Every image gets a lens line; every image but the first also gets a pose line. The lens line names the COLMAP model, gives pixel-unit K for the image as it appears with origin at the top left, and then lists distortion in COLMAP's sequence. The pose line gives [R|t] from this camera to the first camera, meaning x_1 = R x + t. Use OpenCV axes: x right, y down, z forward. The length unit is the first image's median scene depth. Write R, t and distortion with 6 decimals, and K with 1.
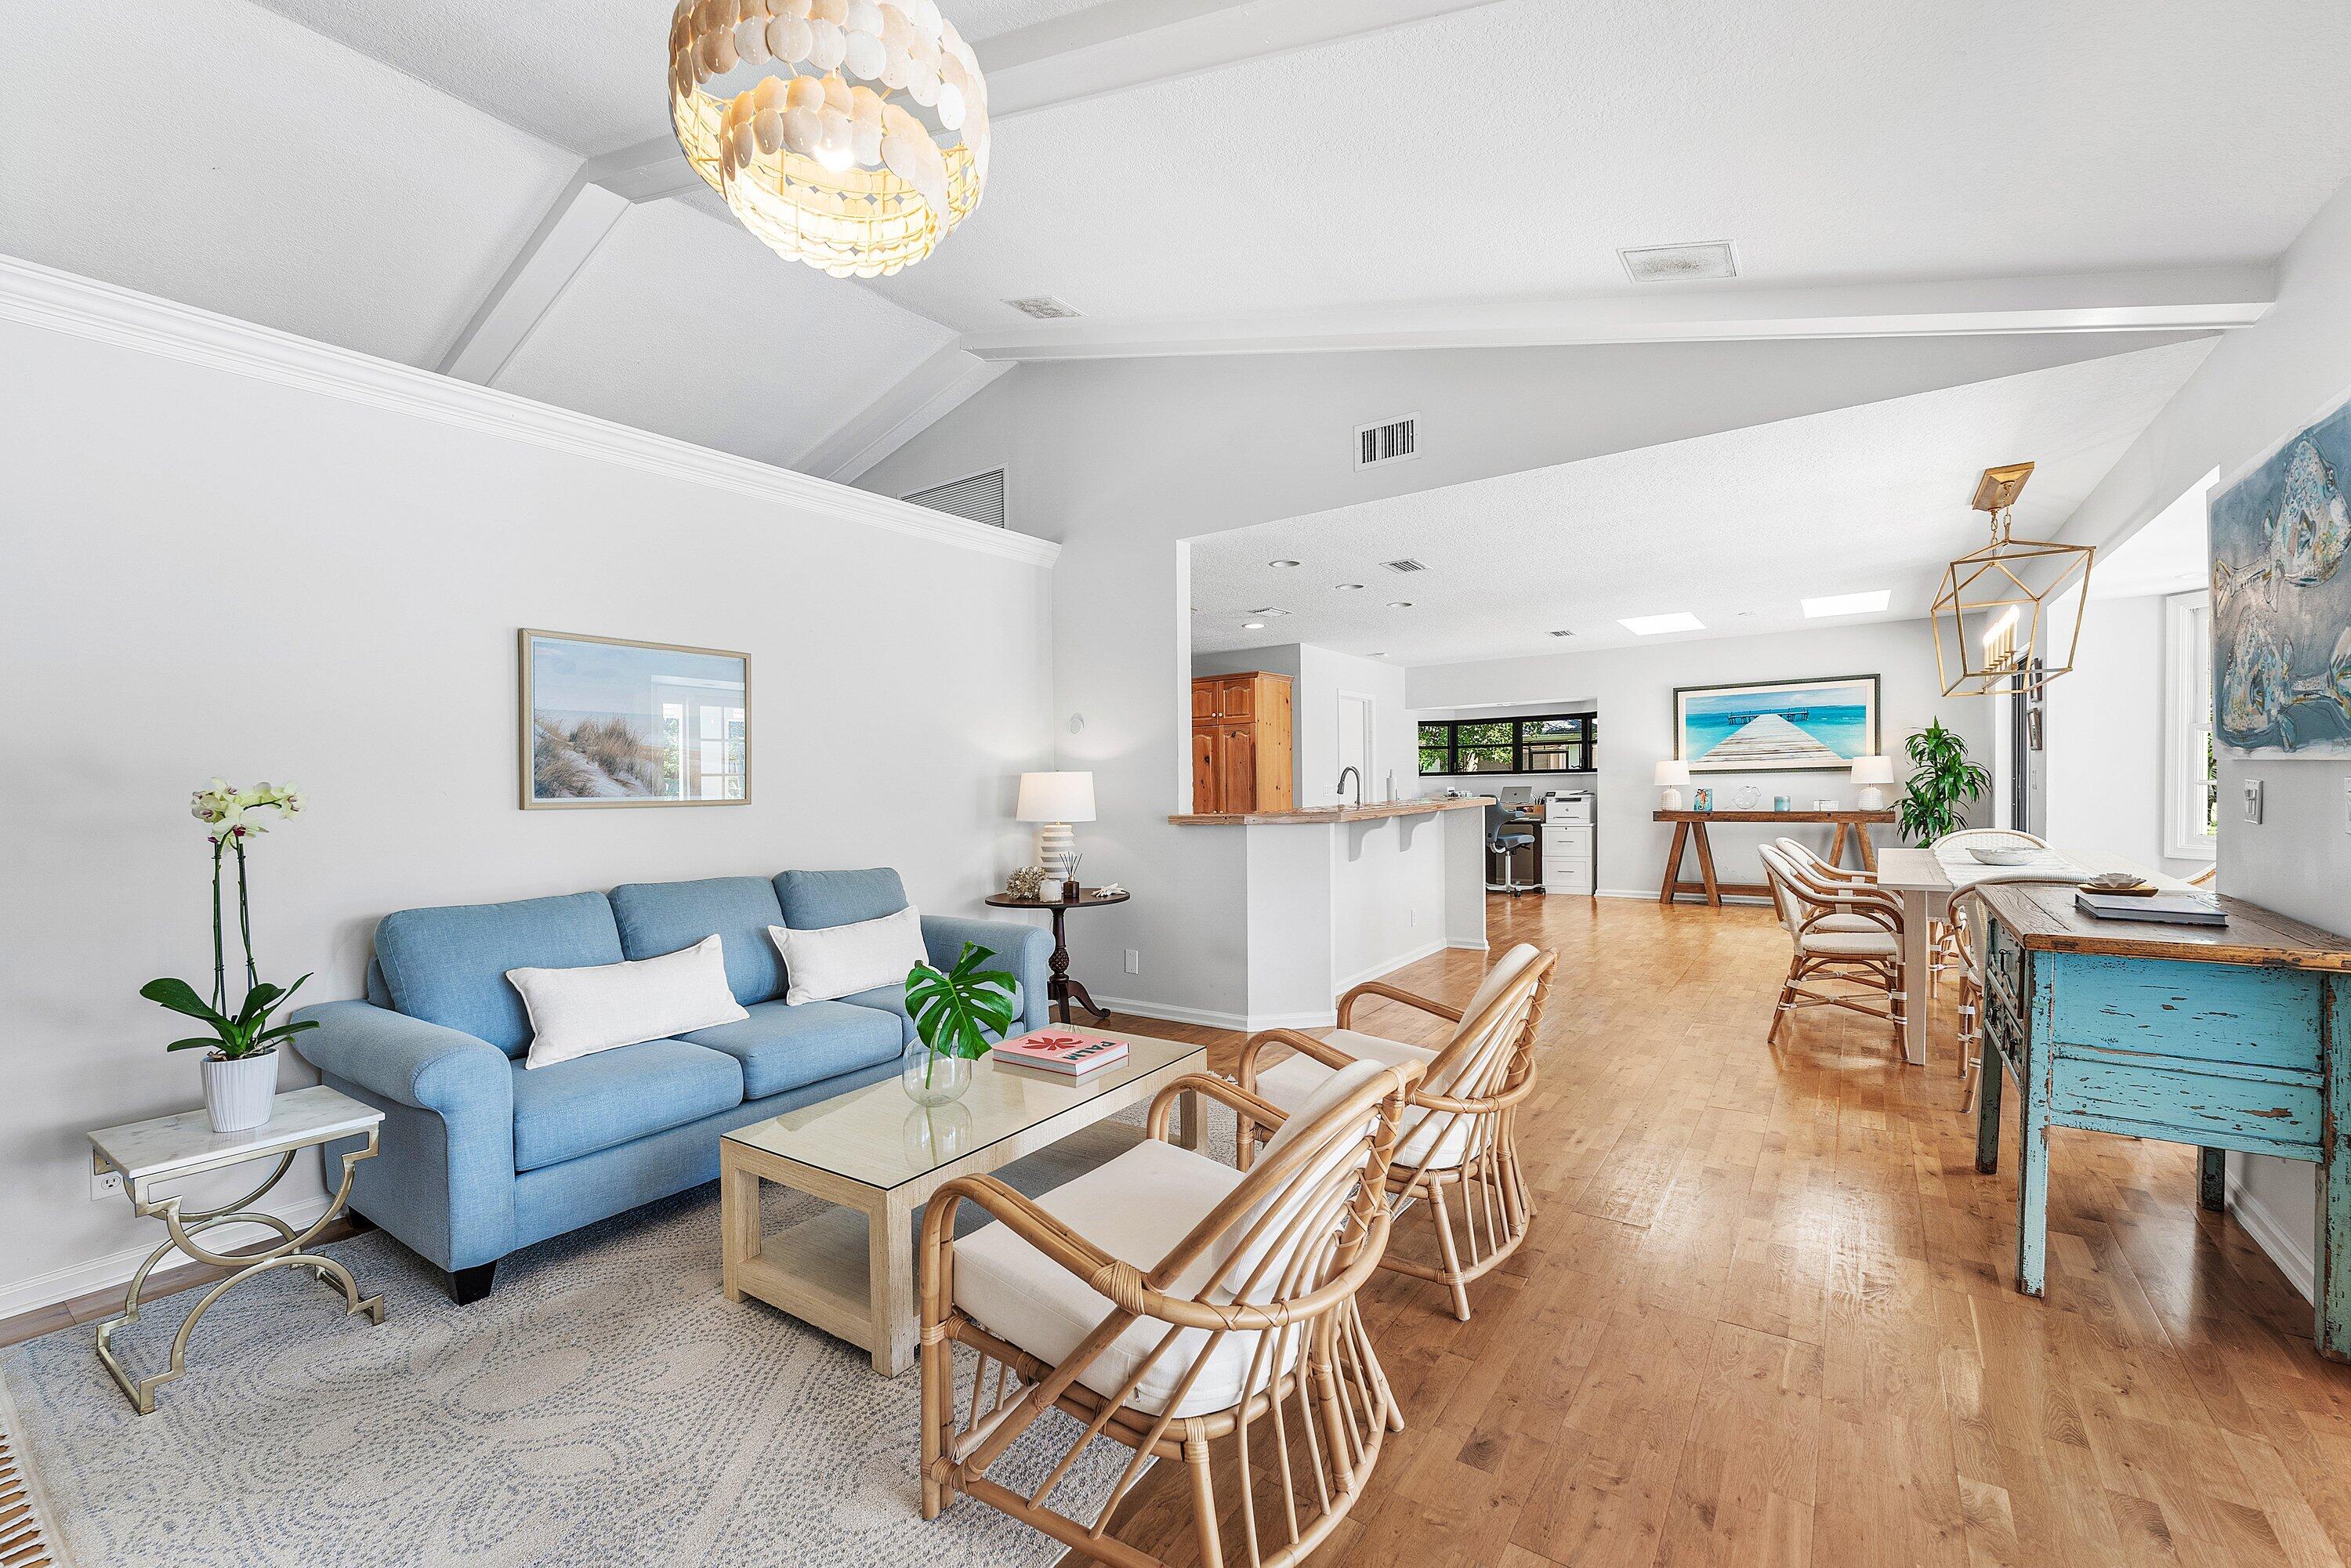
lens RADIAL K [[993.9, 0, 1211.6], [0, 993.9, 803.3], [0, 0, 1]] dist [-0.000893, 0.001261]
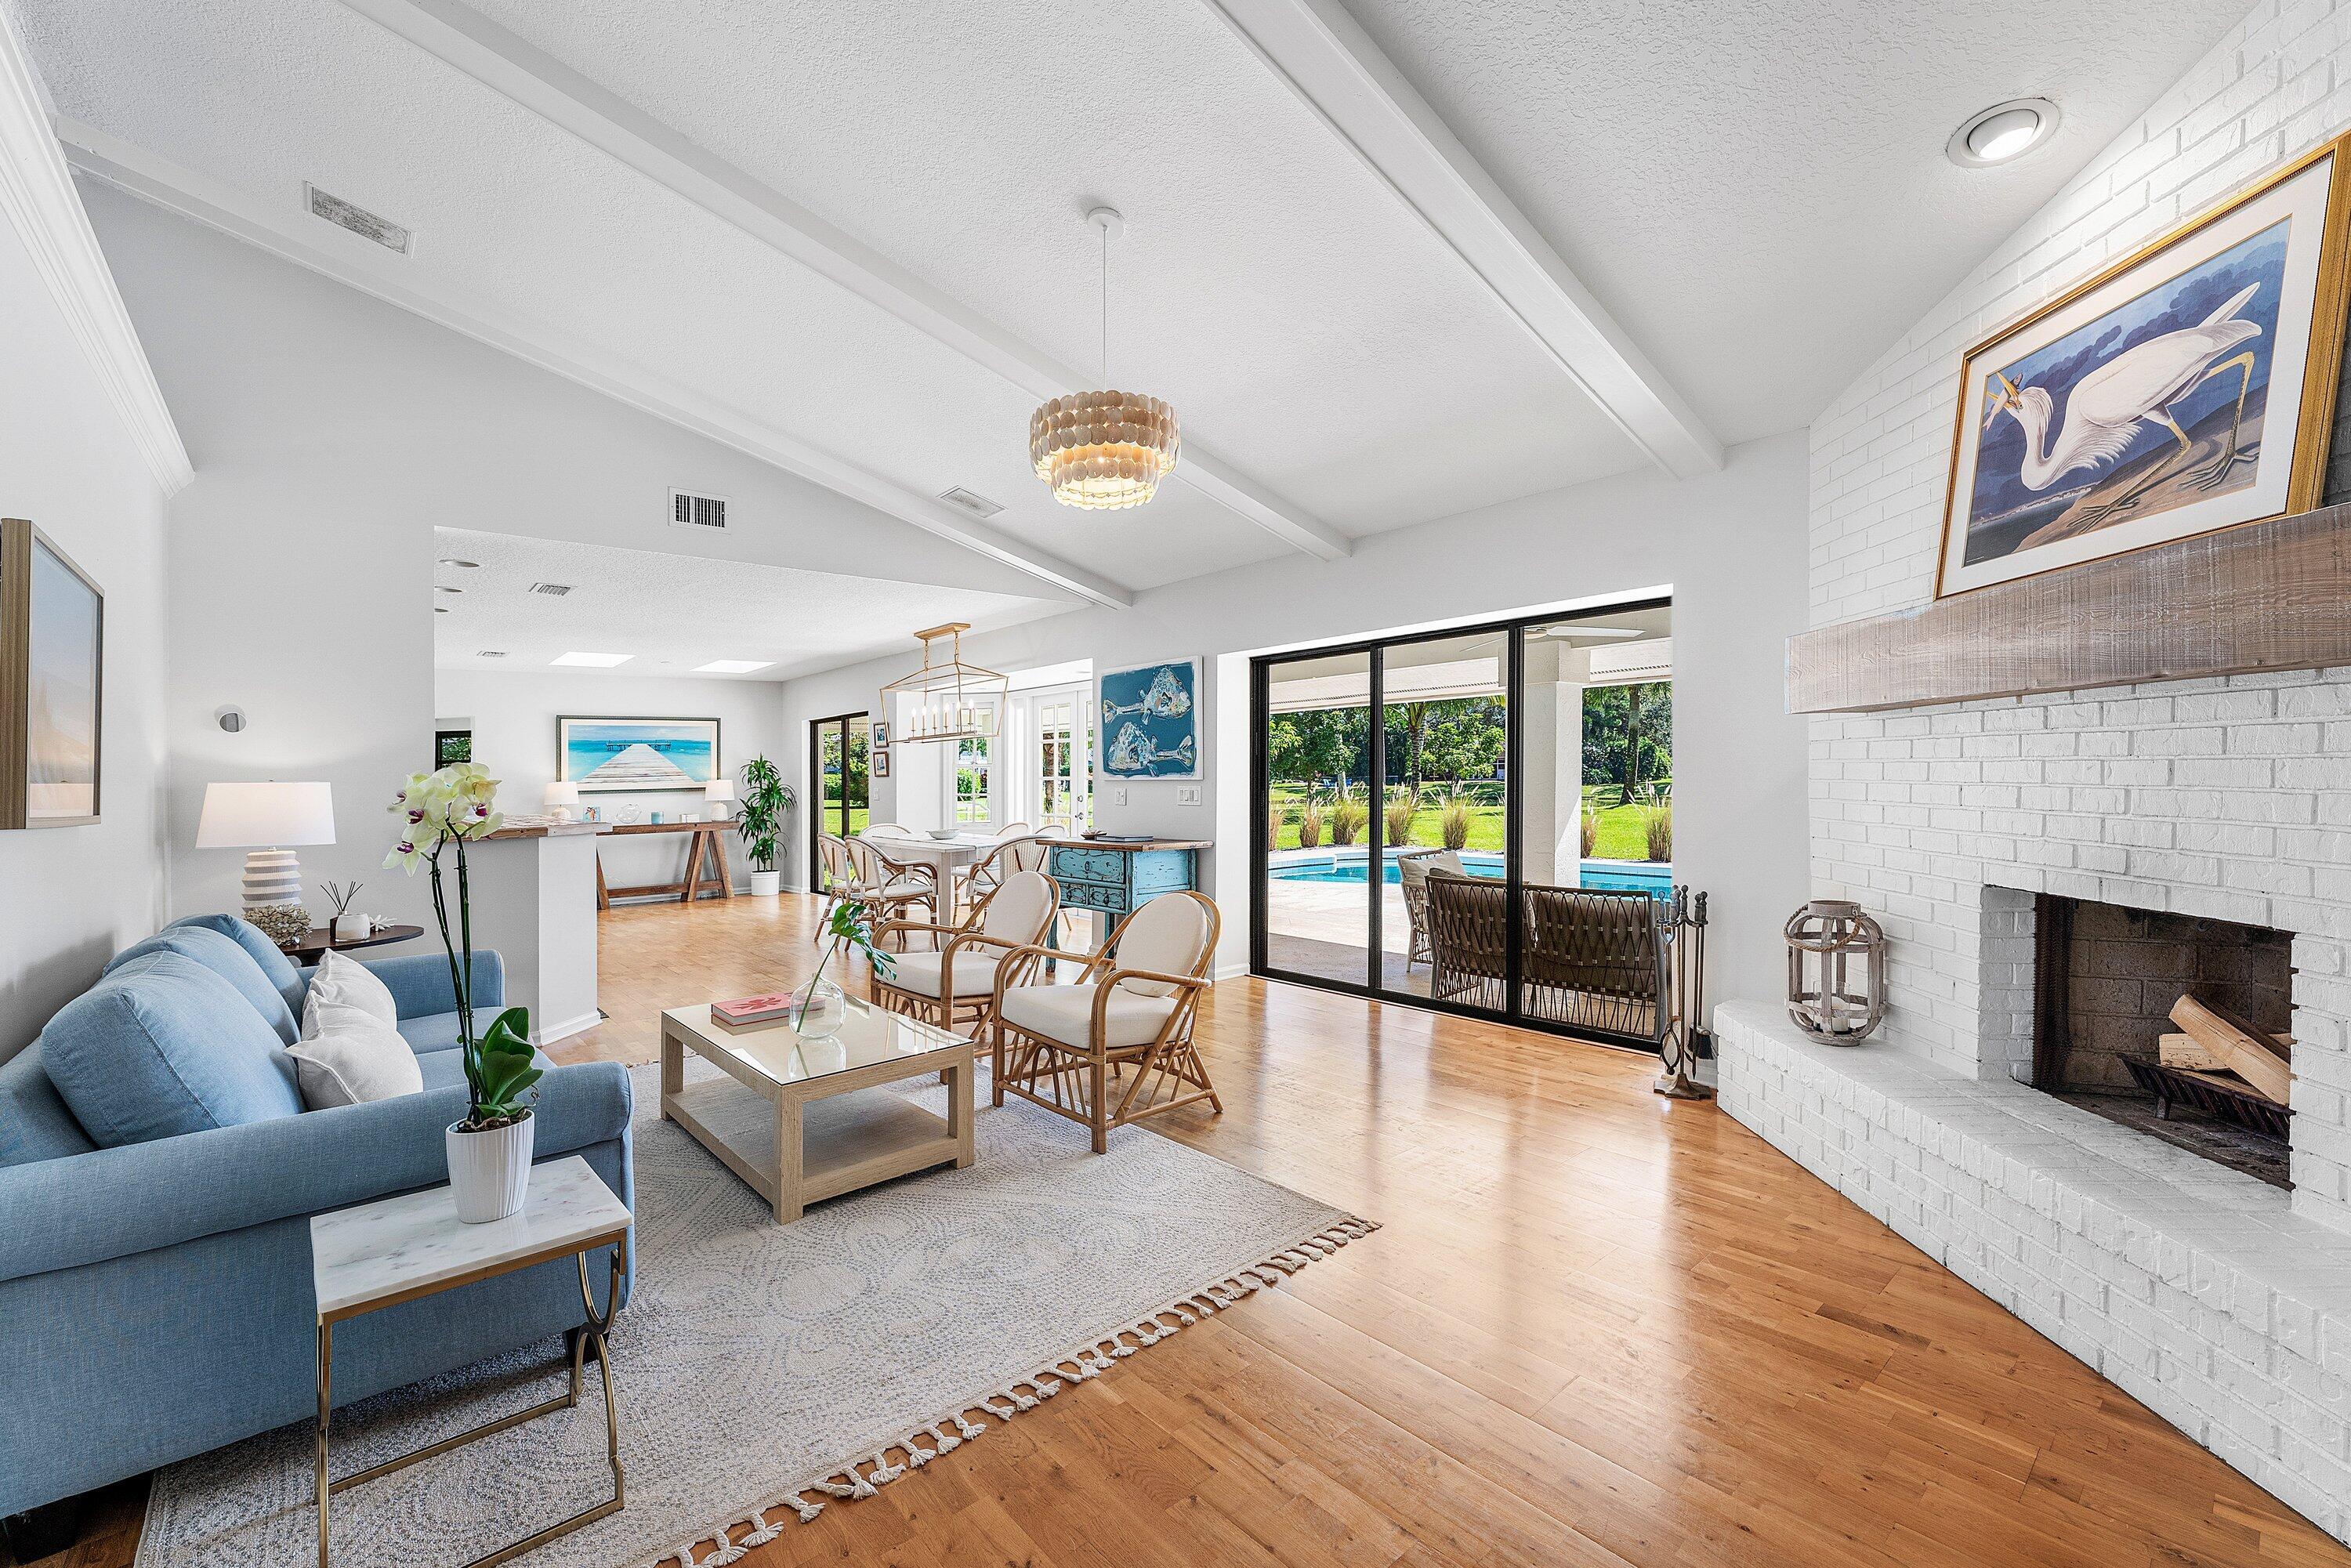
lens RADIAL K [[993.9, 0, 1158.9], [0, 993.9, 775.0], [0, 0, 1]] dist [-0.000893, 0.001261]
pose [[0.262647, 0.024972, 0.964569, -0.438570], [0.032492, 0.998869, -0.034707, 0.010608], [-0.964345, 0.040456, 0.261538, 0.078277]]
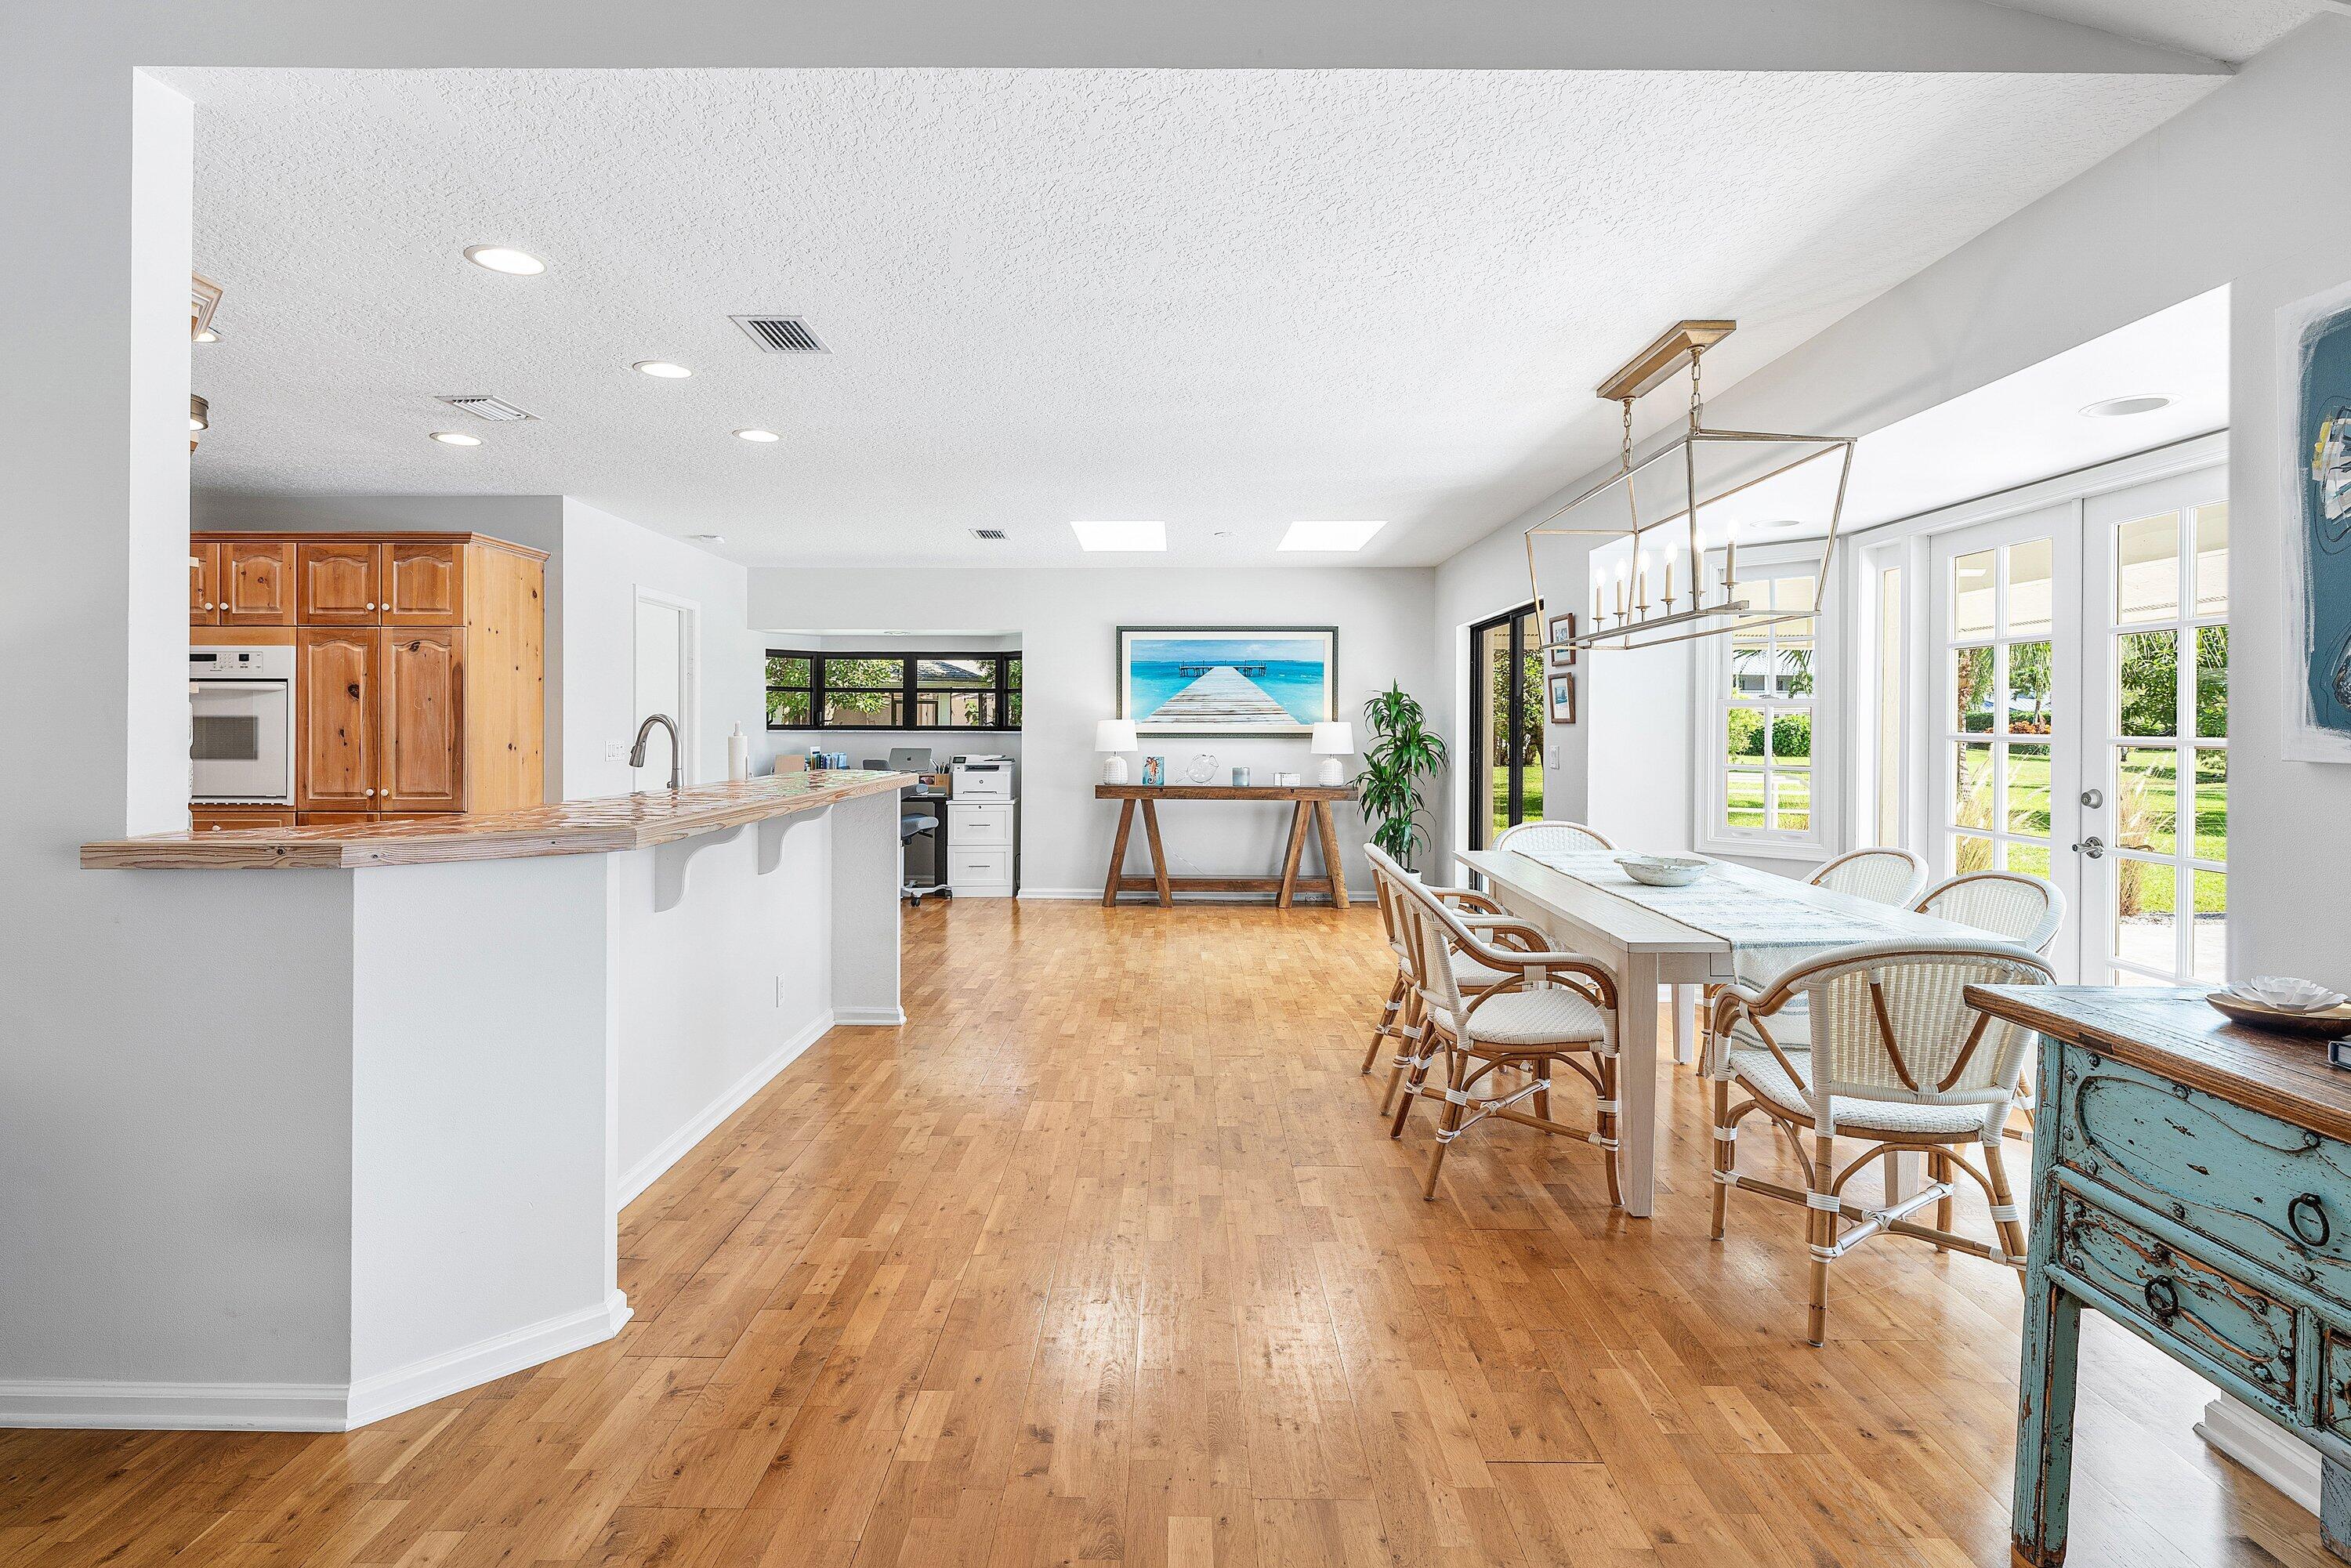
lens RADIAL K [[1079.9, 0, 1193.7], [0, 1079.9, 749.3], [0, 0, 1]] dist [-0.000935, -0.001195]
pose [[0.822225, 0.014516, 0.568977, 0.036962], [-0.010995, 0.999893, -0.009622, -0.012880], [-0.569056, 0.001656, 0.822297, 0.287016]]
